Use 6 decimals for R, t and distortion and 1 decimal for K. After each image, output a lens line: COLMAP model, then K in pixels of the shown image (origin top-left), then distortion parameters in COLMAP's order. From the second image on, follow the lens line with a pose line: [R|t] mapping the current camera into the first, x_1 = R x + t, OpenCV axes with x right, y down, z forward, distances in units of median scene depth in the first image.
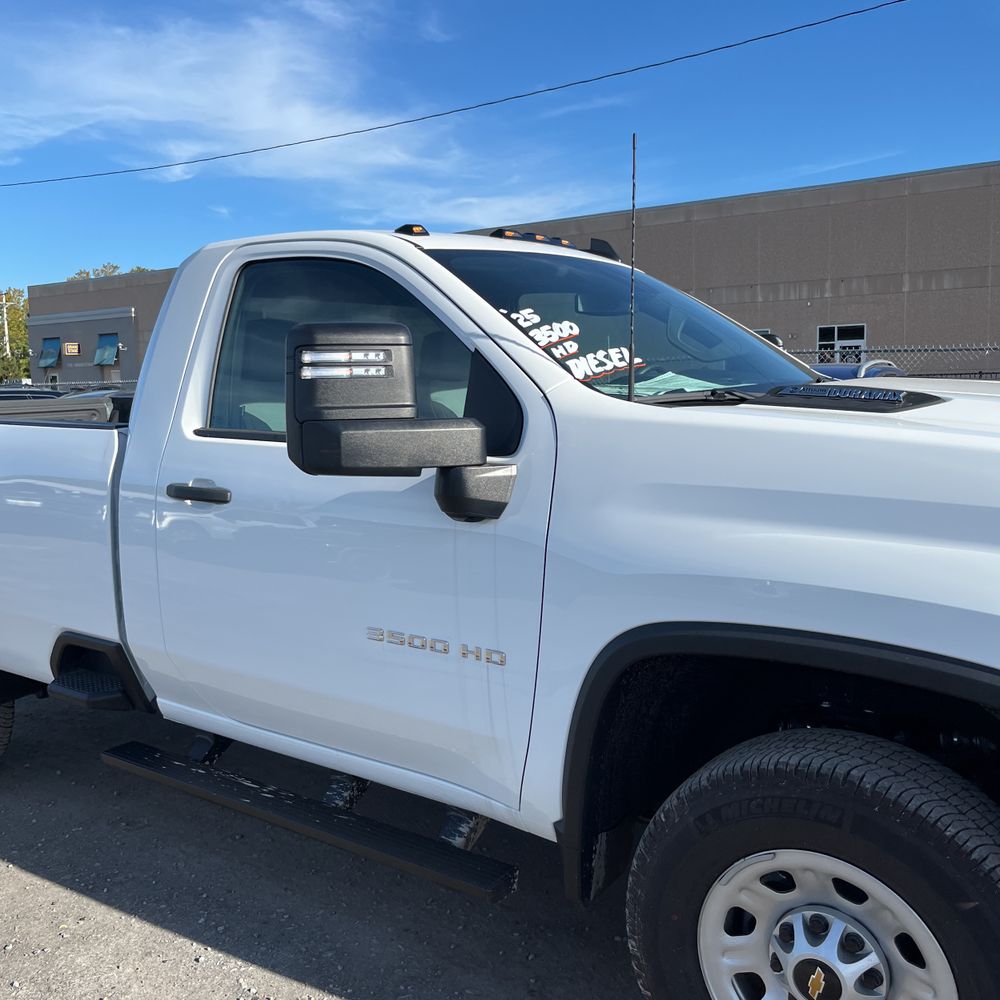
lens RADIAL K [[1025.3, 0, 470.7], [0, 1025.3, 501.8], [0, 0, 1]] dist [-0.002047, 0.058455]
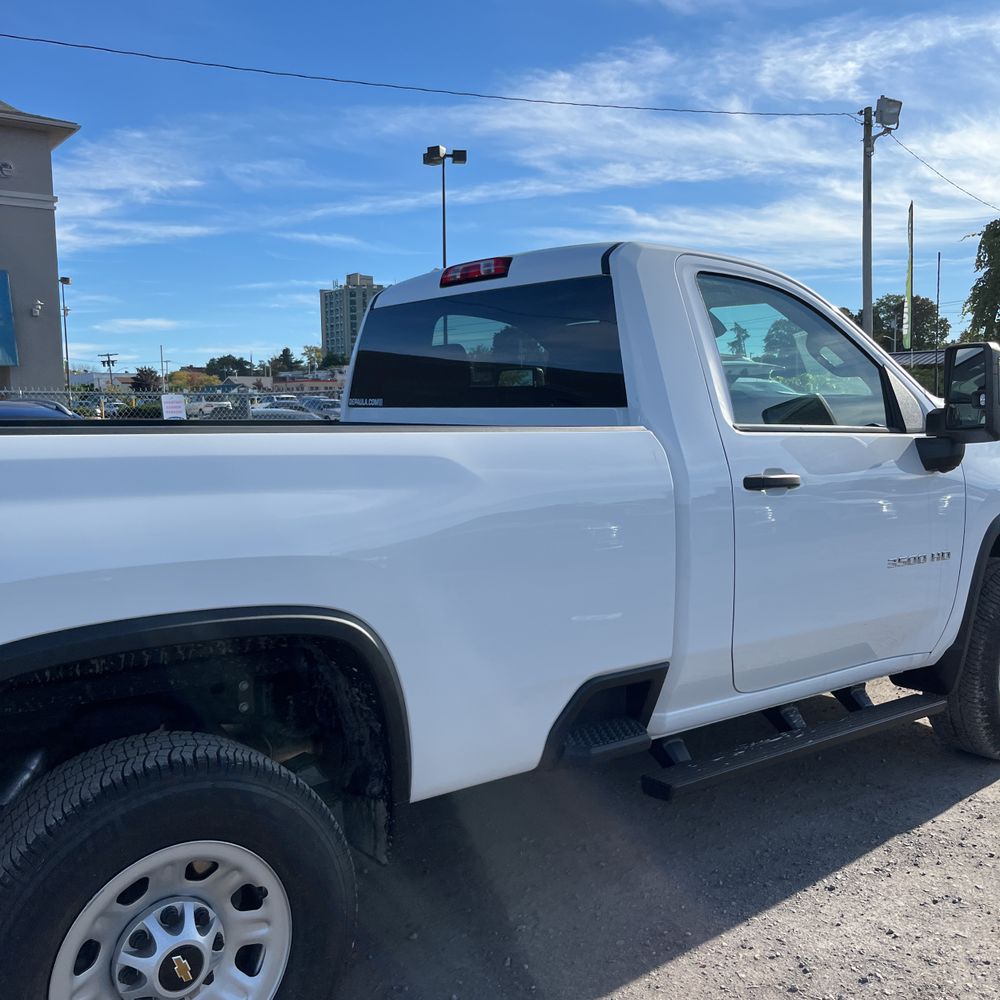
lens RADIAL K [[1035.3, 0, 500.0], [0, 1035.3, 500.0], [0, 0, 1]] dist [0.055025, -0.048606]
pose [[0.264160, -0.064880, 0.962294, -1.253740], [0.117075, 0.992514, 0.034779, -0.054719], [-0.957347, 0.103473, 0.269778, 0.865430]]
